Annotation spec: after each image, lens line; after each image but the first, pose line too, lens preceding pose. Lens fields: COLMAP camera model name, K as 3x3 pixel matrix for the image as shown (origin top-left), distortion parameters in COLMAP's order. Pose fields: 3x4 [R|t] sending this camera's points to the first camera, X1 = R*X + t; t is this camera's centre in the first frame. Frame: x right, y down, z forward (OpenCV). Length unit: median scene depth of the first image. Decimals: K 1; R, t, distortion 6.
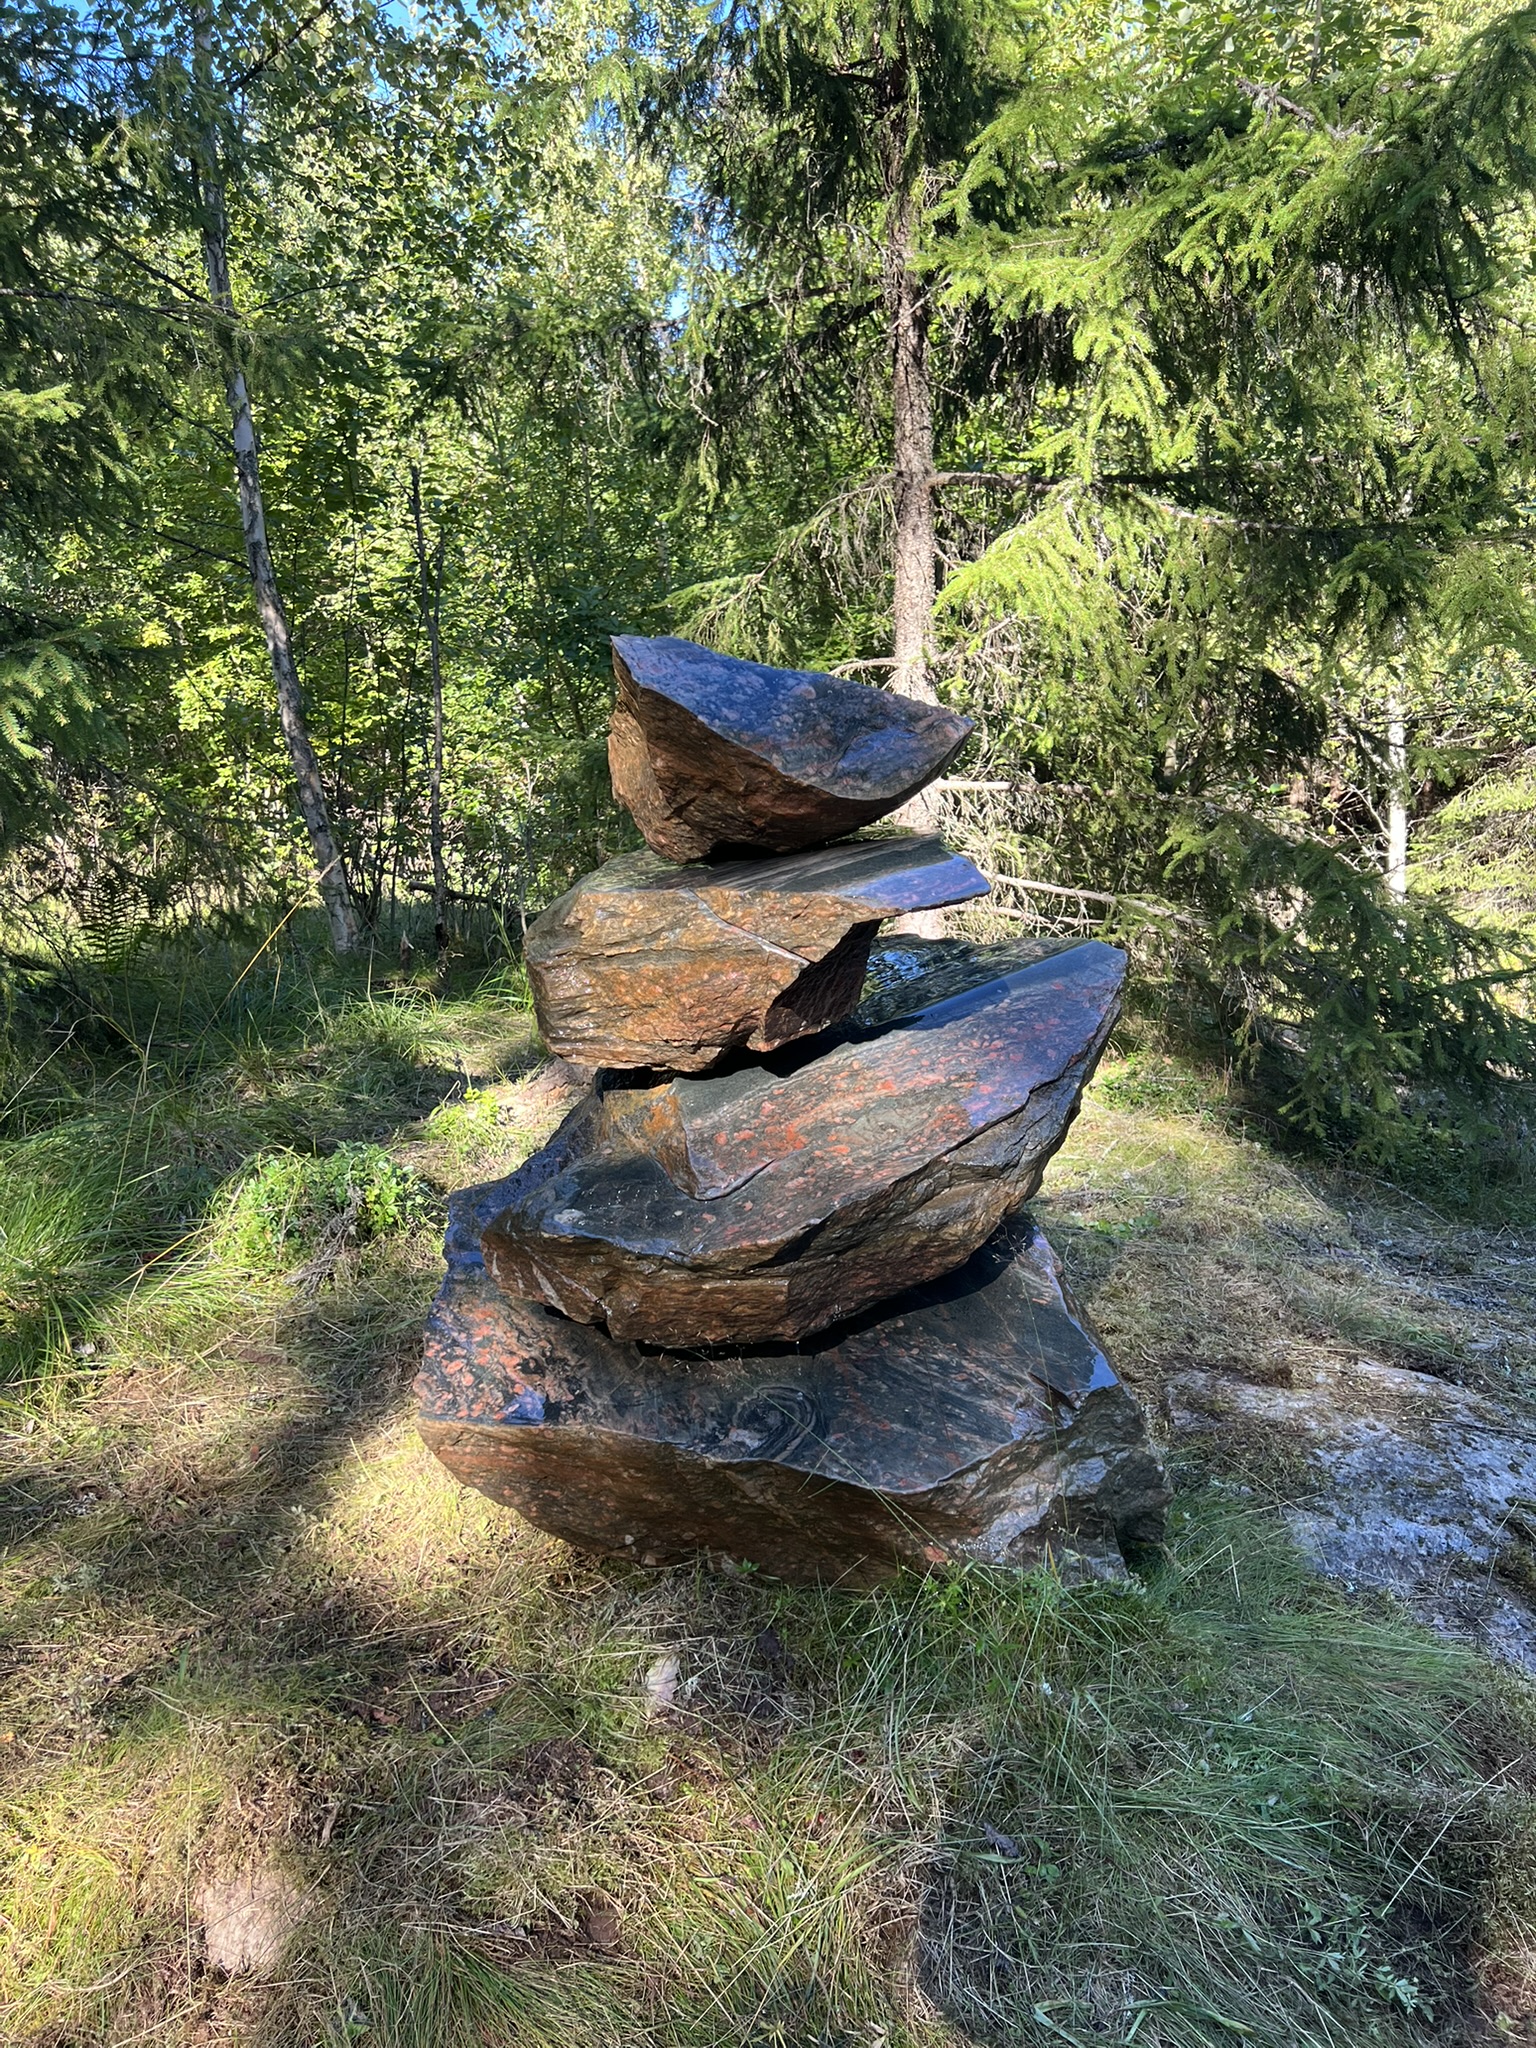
lens RADIAL K [[1542.2, 0, 768.3], [0, 1542.2, 1026.1], [0, 0, 1]] dist [0.045150, -0.044348]
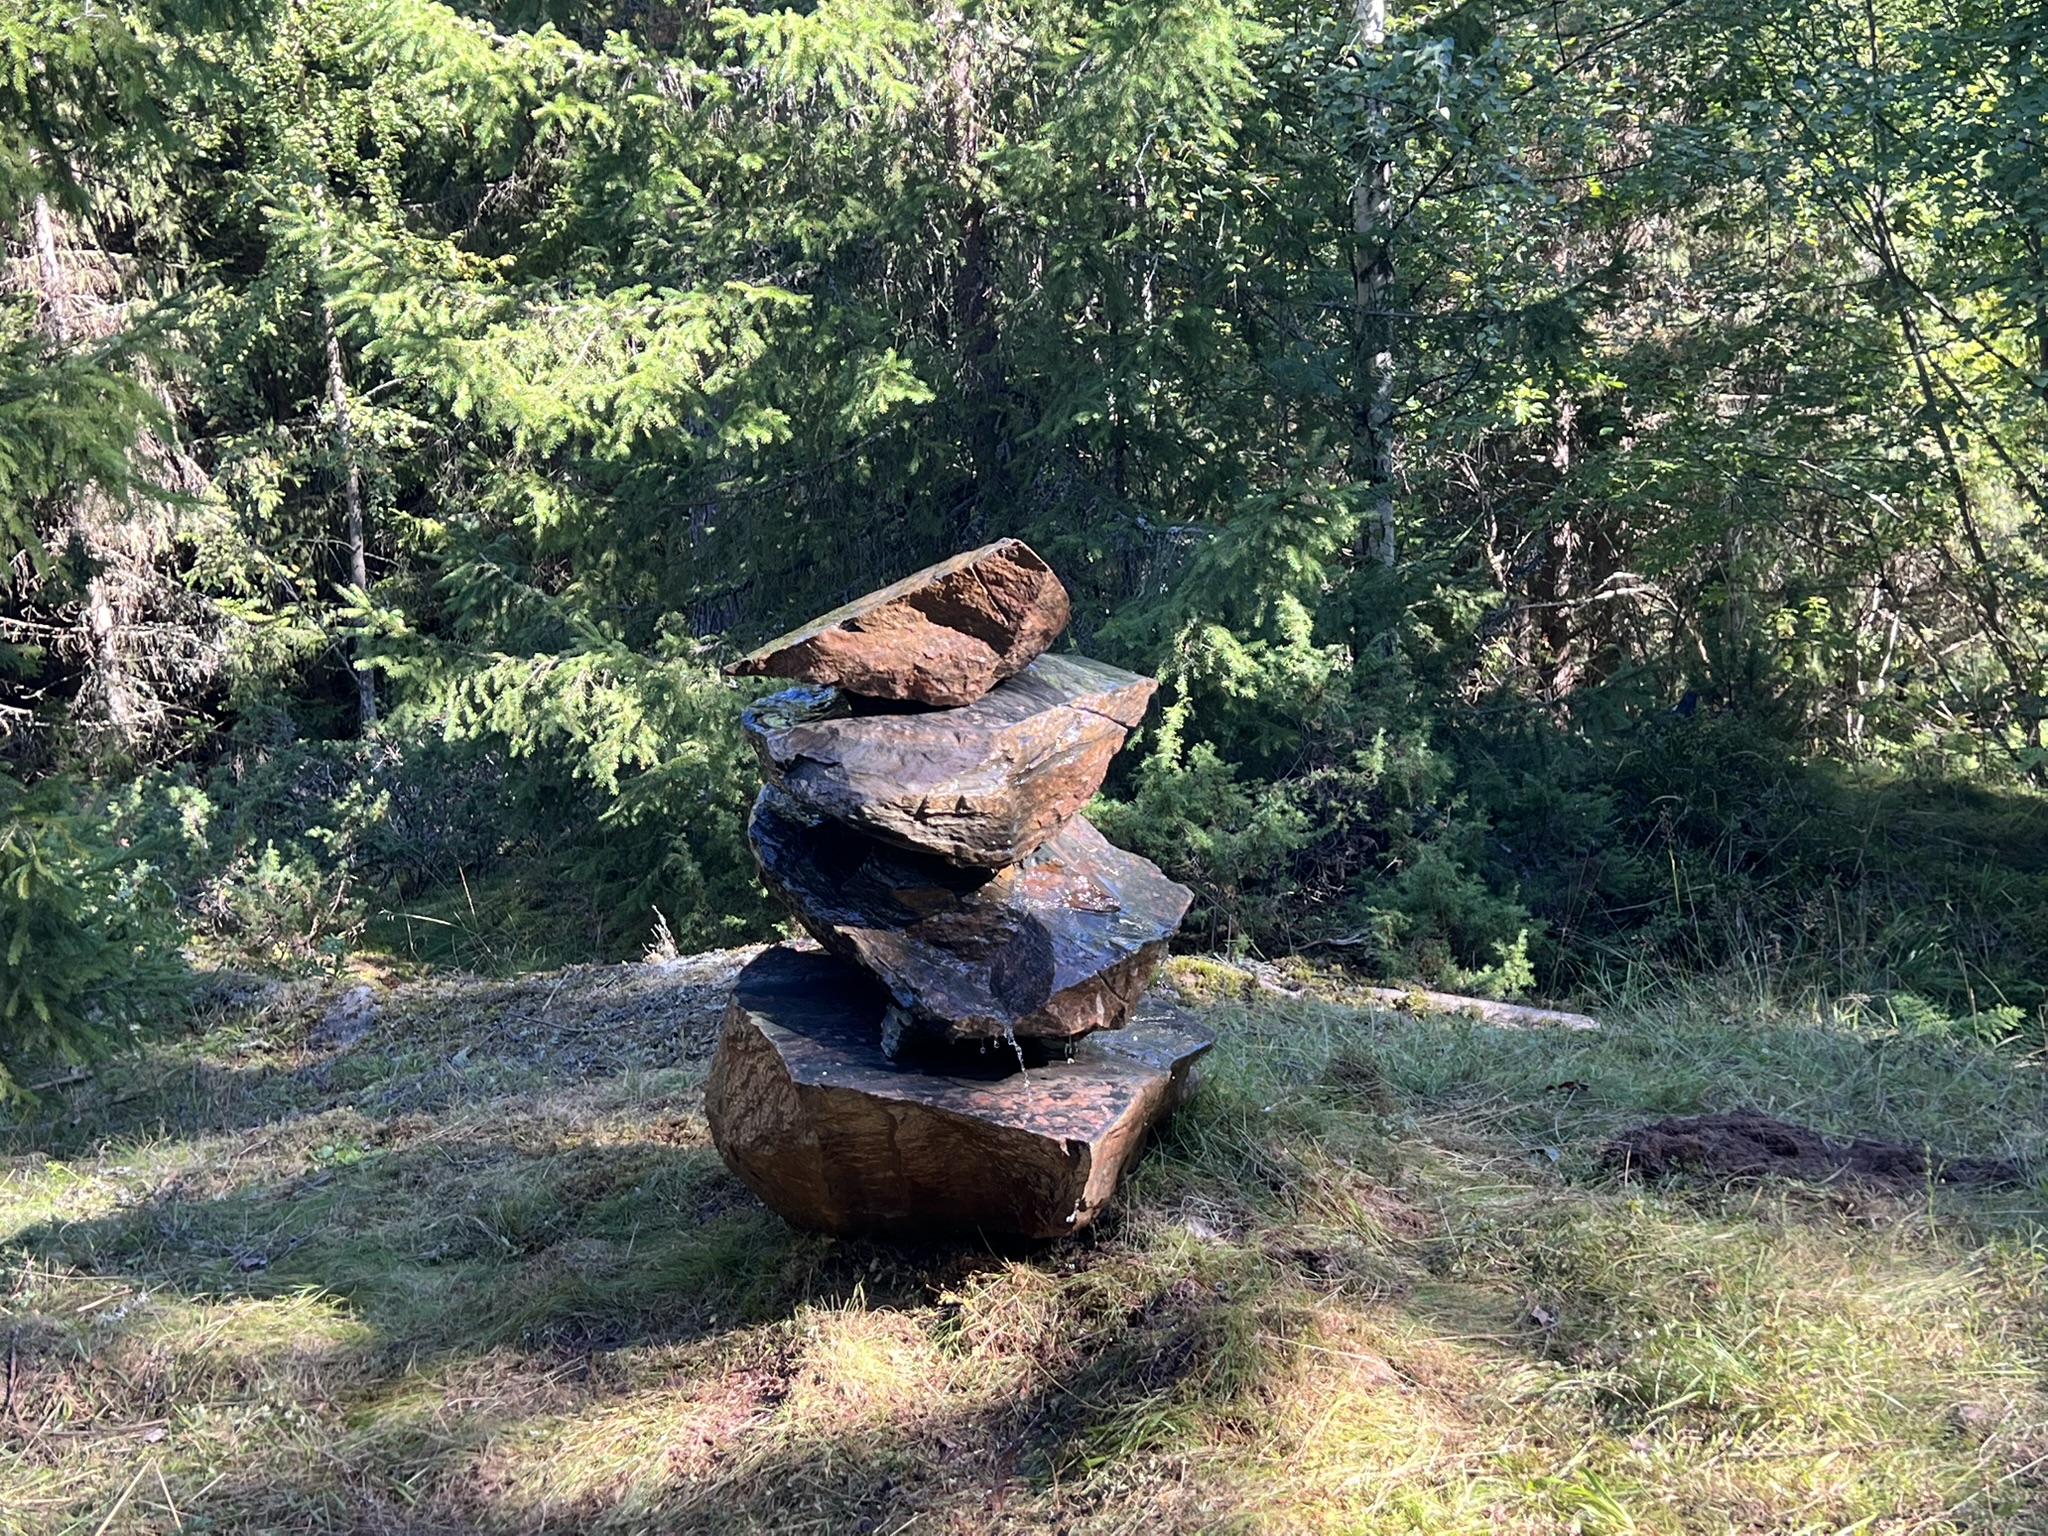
lens RADIAL K [[2528.4, 0, 1025.7], [0, 2528.4, 765.8], [0, 0, 1]] dist [0.136882, 0.000000]
pose [[0.111452, -0.179523, 0.977420, -2.228614], [0.285297, 0.947925, 0.141574, -0.356947], [-0.951937, 0.263077, 0.156865, 0.642742]]
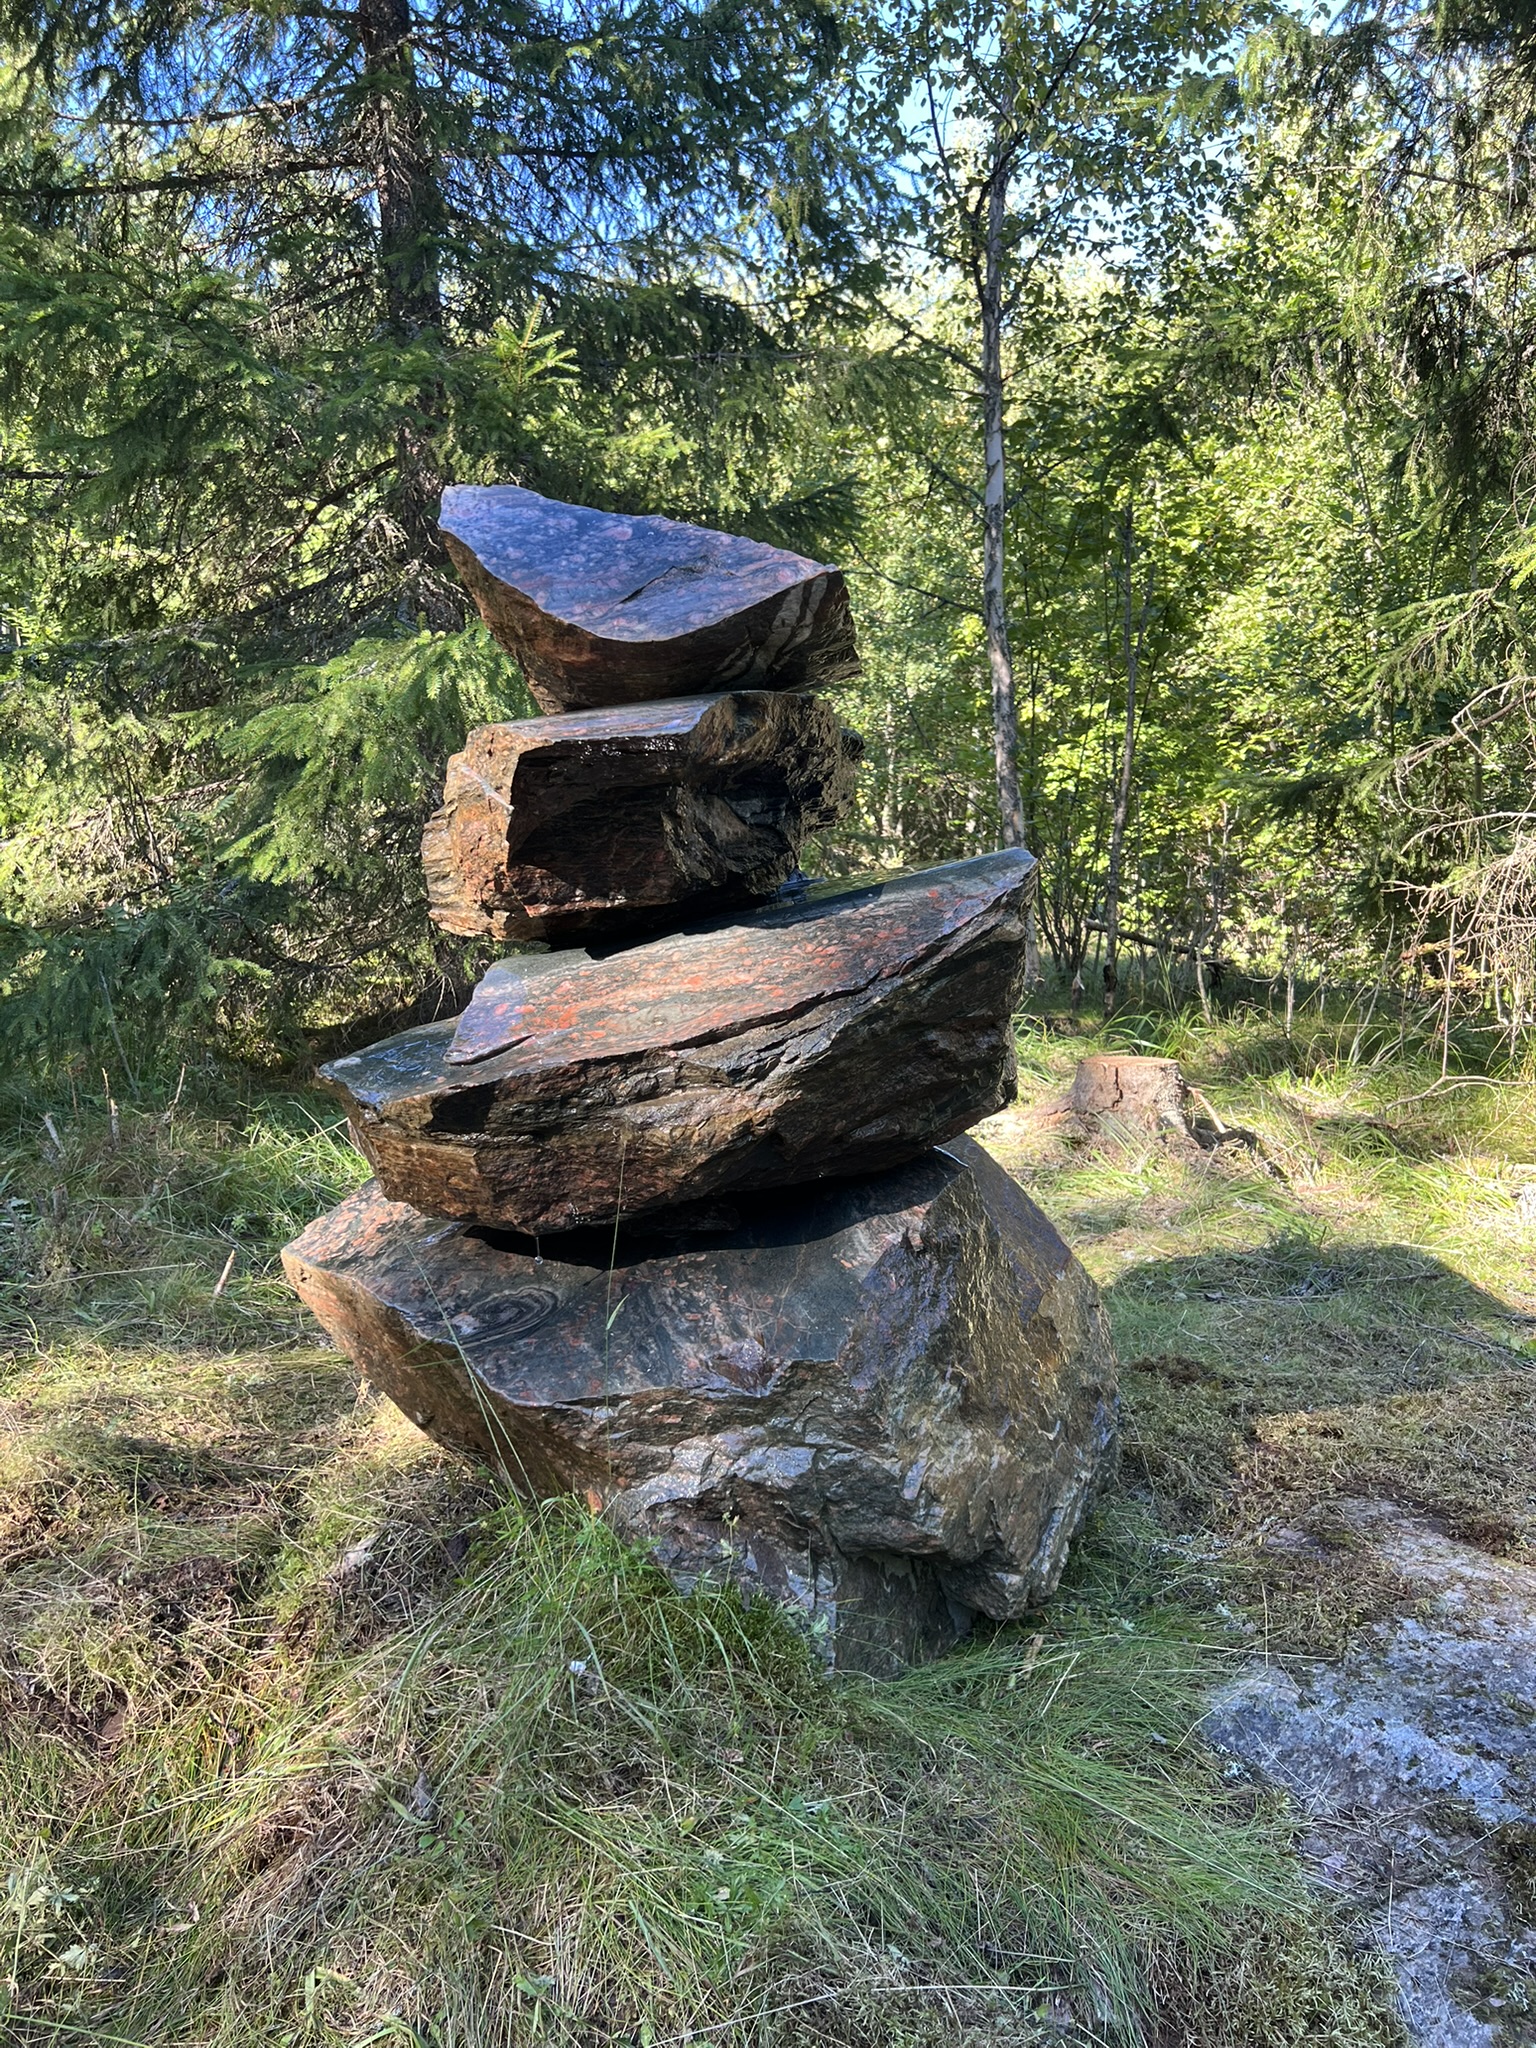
lens RADIAL K [[1542.2, 0, 763.7], [0, 1542.2, 1037.1], [0, 0, 1]] dist [0.045150, -0.044348]
pose [[0.820614, 0.107900, -0.561204, 0.620655], [-0.138728, 0.990252, -0.012462, 0.077840], [0.554389, 0.088081, 0.827584, 0.298022]]
